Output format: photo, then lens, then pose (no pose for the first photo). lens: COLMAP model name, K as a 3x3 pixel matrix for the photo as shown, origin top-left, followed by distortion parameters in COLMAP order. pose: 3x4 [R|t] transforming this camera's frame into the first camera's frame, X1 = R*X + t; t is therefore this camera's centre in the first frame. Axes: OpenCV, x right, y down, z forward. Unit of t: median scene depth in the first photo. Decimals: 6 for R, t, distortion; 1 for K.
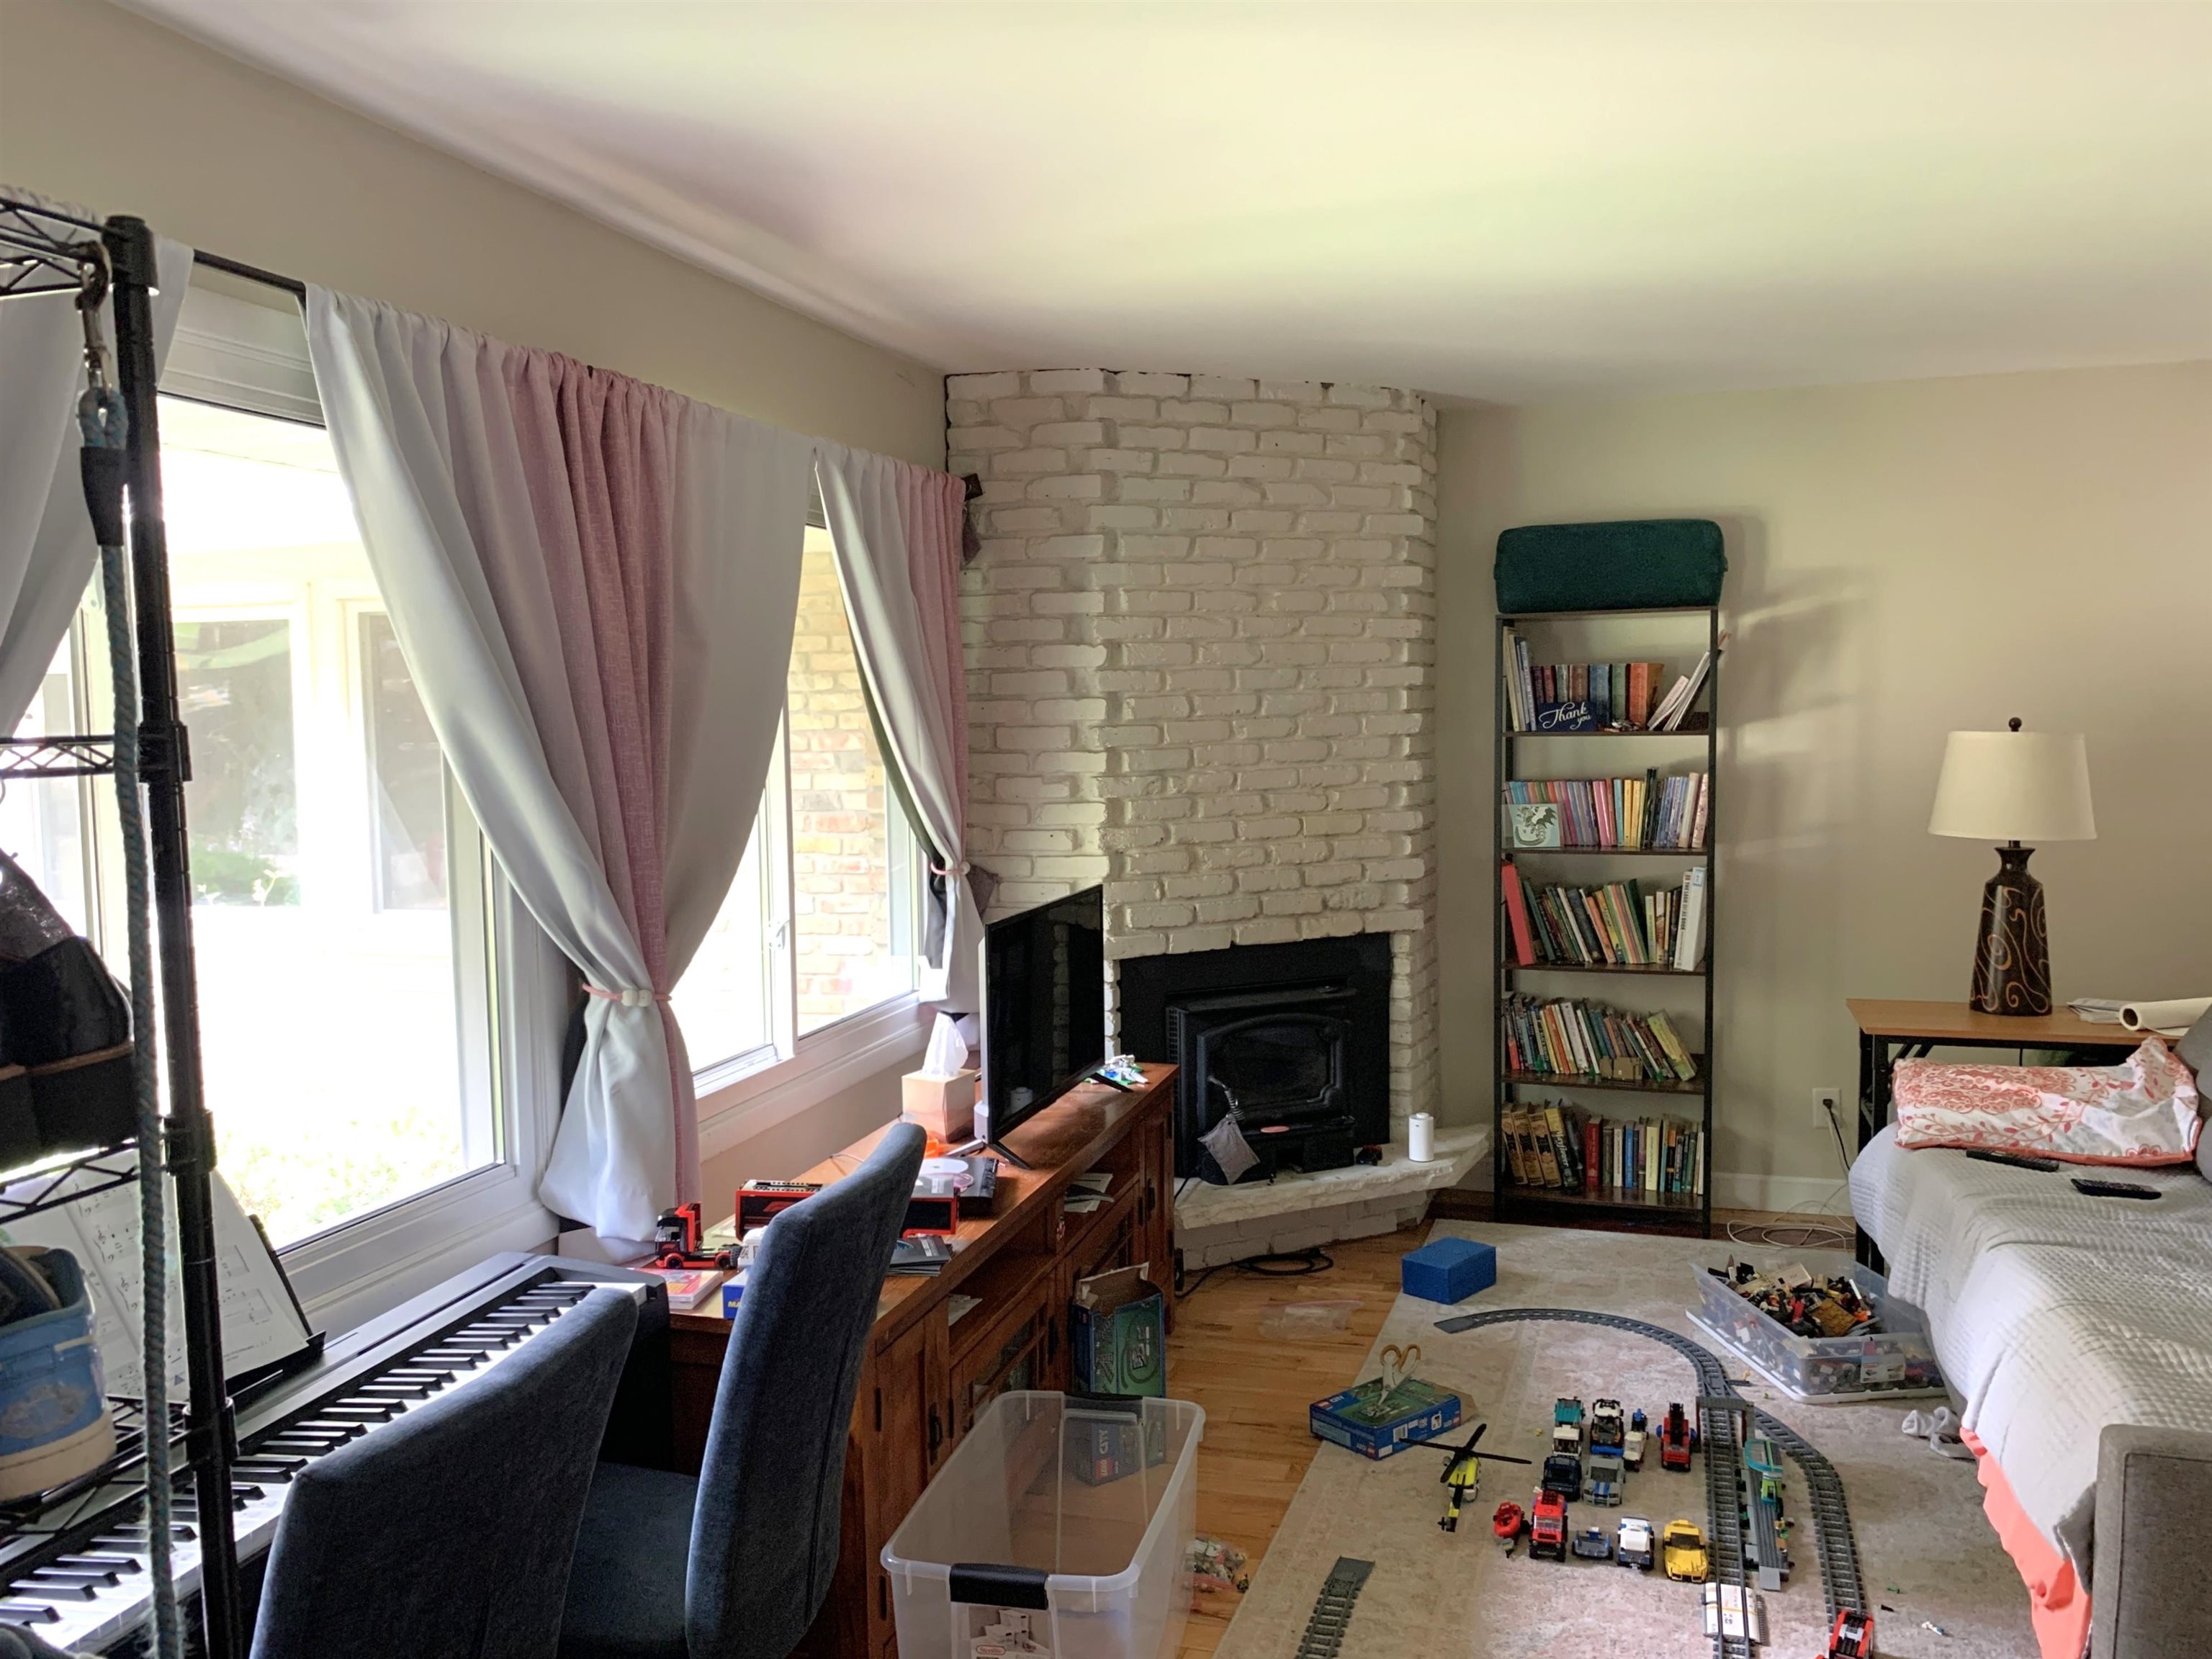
lens RADIAL K [[1781.0, 0, 1095.5], [0, 1781.0, 836.0], [0, 0, 1]] dist [0.122154, -0.180993]
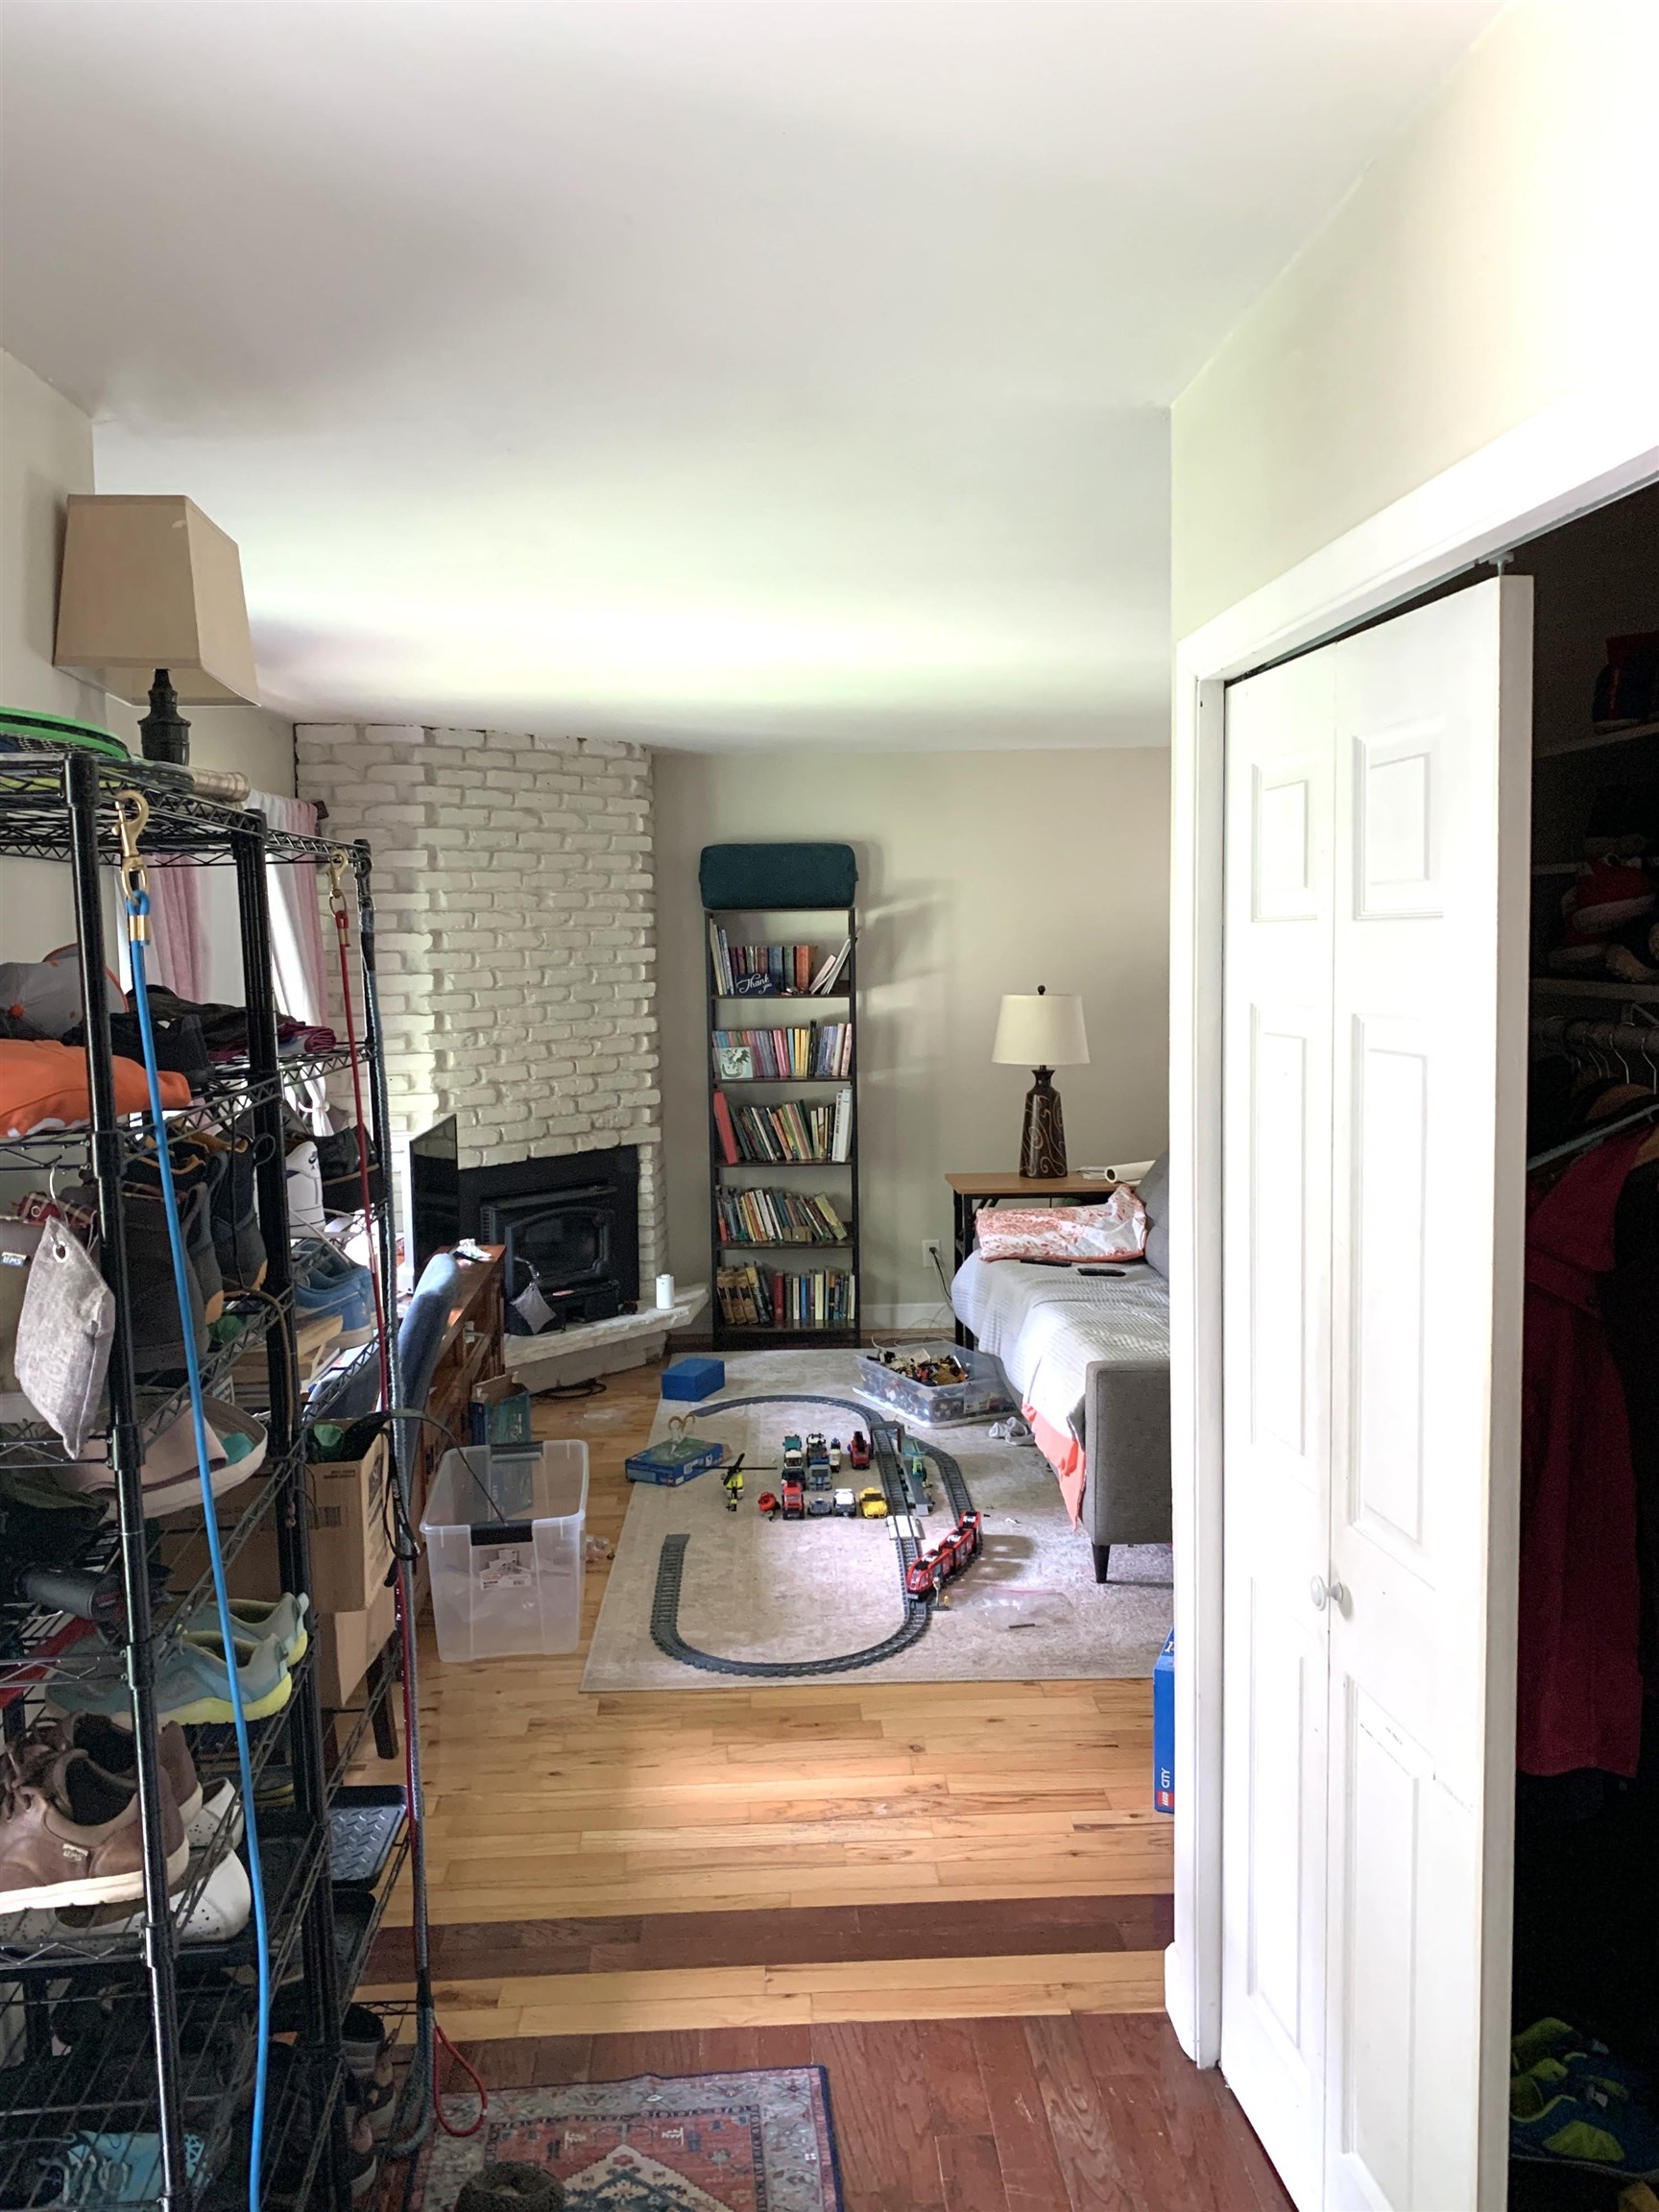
lens RADIAL K [[1704.0, 0, 810.1], [0, 1704.0, 1090.1], [0, 0, 1]] dist [0.107116, -0.242068]
pose [[0.944130, -0.028539, 0.328335, -0.143455], [0.026046, 0.999589, 0.011989, 0.000727], [-0.328542, -0.002767, 0.944485, -0.279450]]
